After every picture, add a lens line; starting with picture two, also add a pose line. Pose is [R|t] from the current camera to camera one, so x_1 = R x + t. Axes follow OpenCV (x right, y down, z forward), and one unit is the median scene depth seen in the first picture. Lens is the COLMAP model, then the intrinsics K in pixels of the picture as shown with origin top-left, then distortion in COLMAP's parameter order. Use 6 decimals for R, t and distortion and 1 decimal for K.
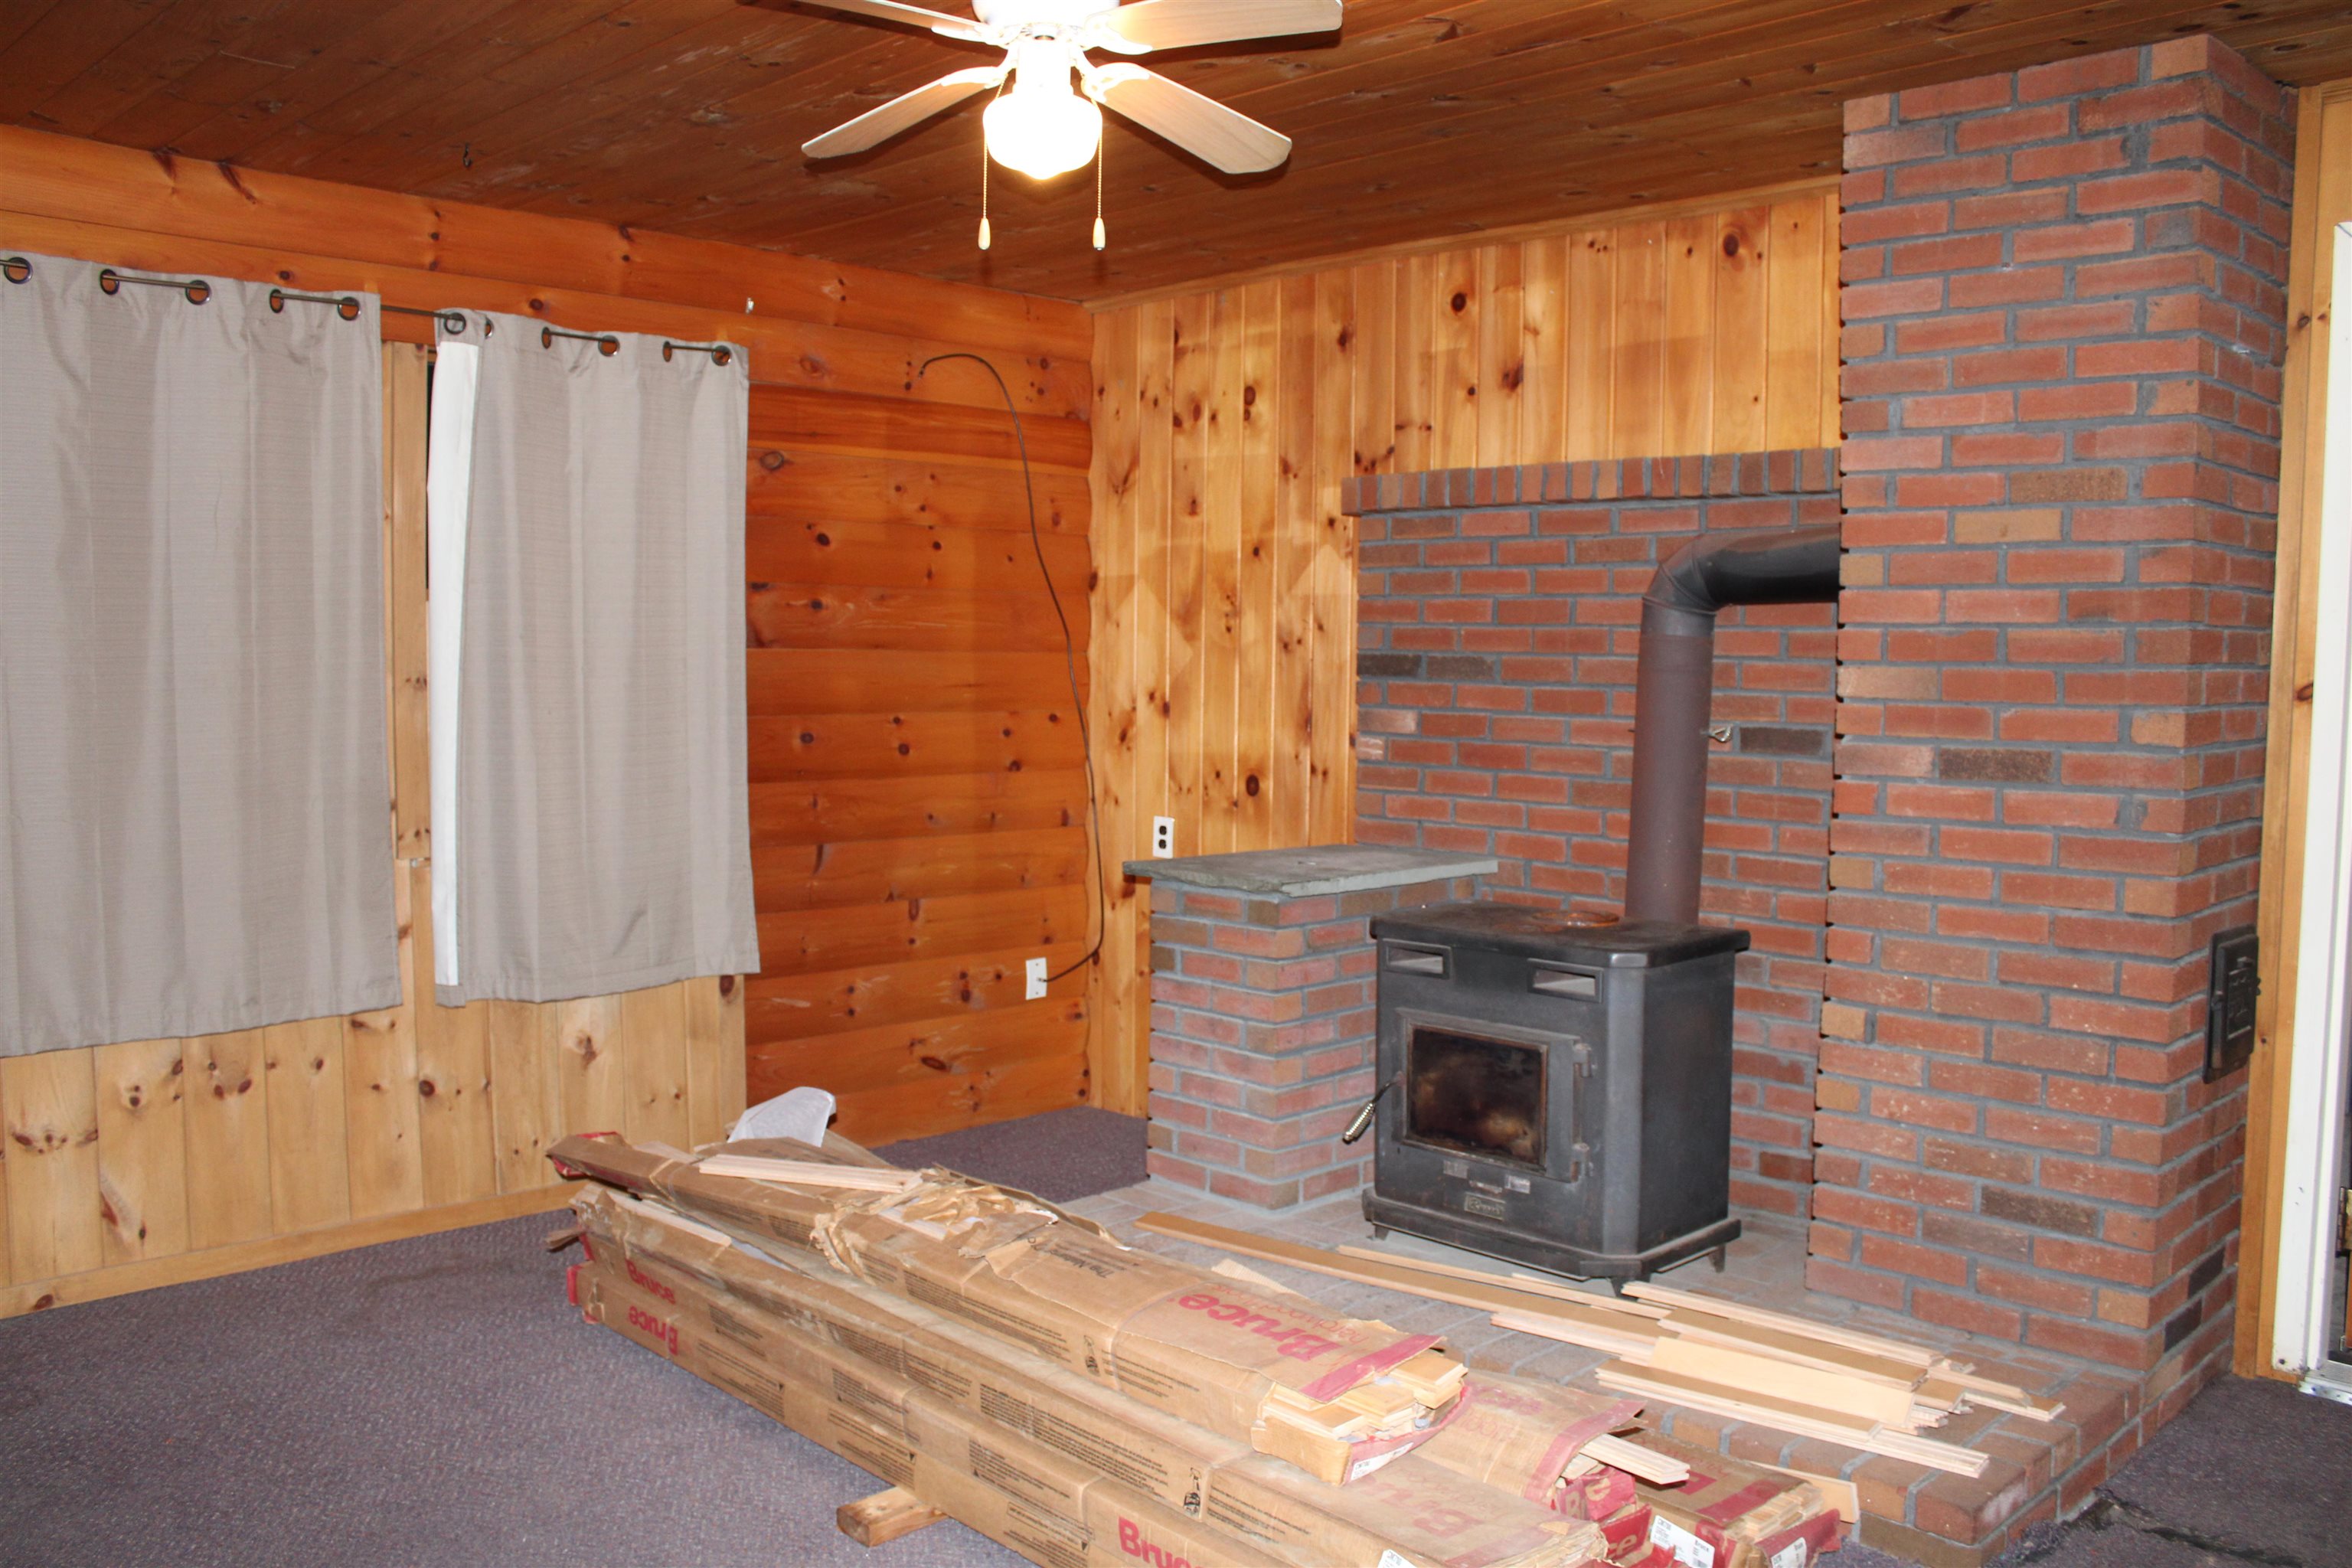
lens RADIAL K [[1946.3, 0, 1167.9], [0, 1946.3, 794.5], [0, 0, 1]] dist [-0.166782, 0.132707]
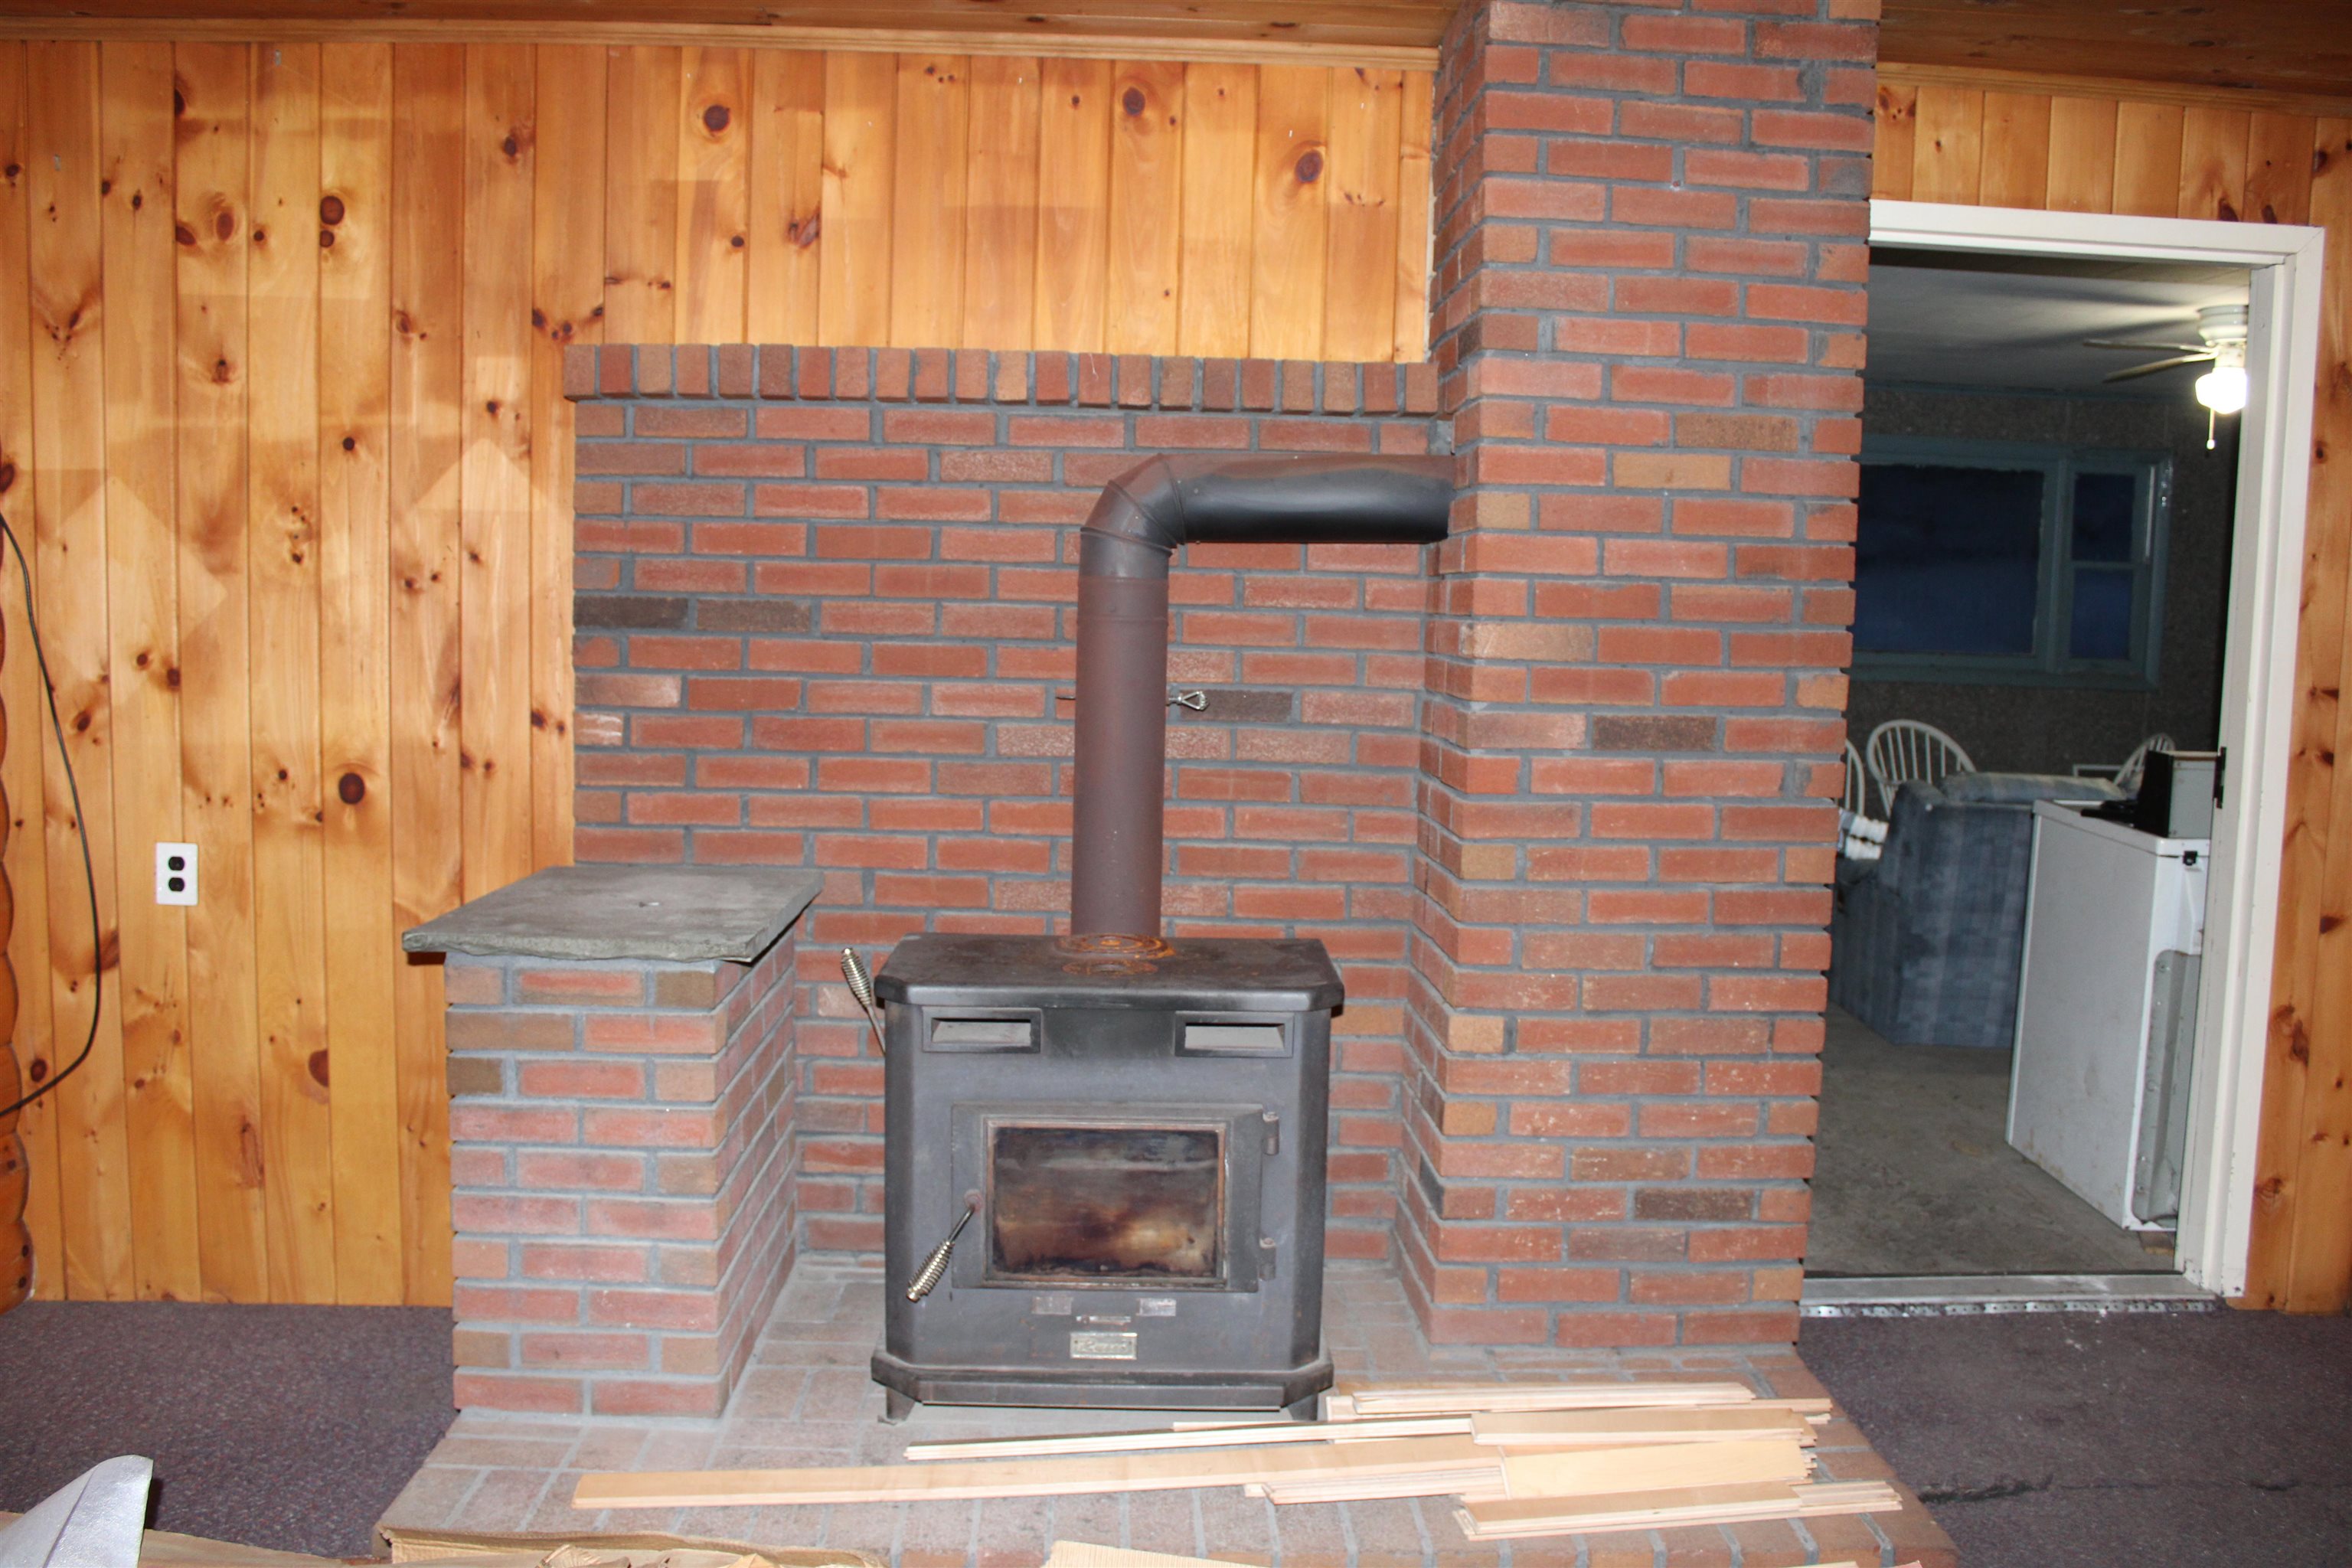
lens RADIAL K [[1946.3, 0, 1167.9], [0, 1946.3, 794.5], [0, 0, 1]] dist [-0.166782, 0.132707]
pose [[0.672197, -0.063475, 0.737646, -0.392904], [0.036424, 0.997947, 0.052682, -0.041983], [-0.739476, -0.008545, 0.673129, 0.530923]]
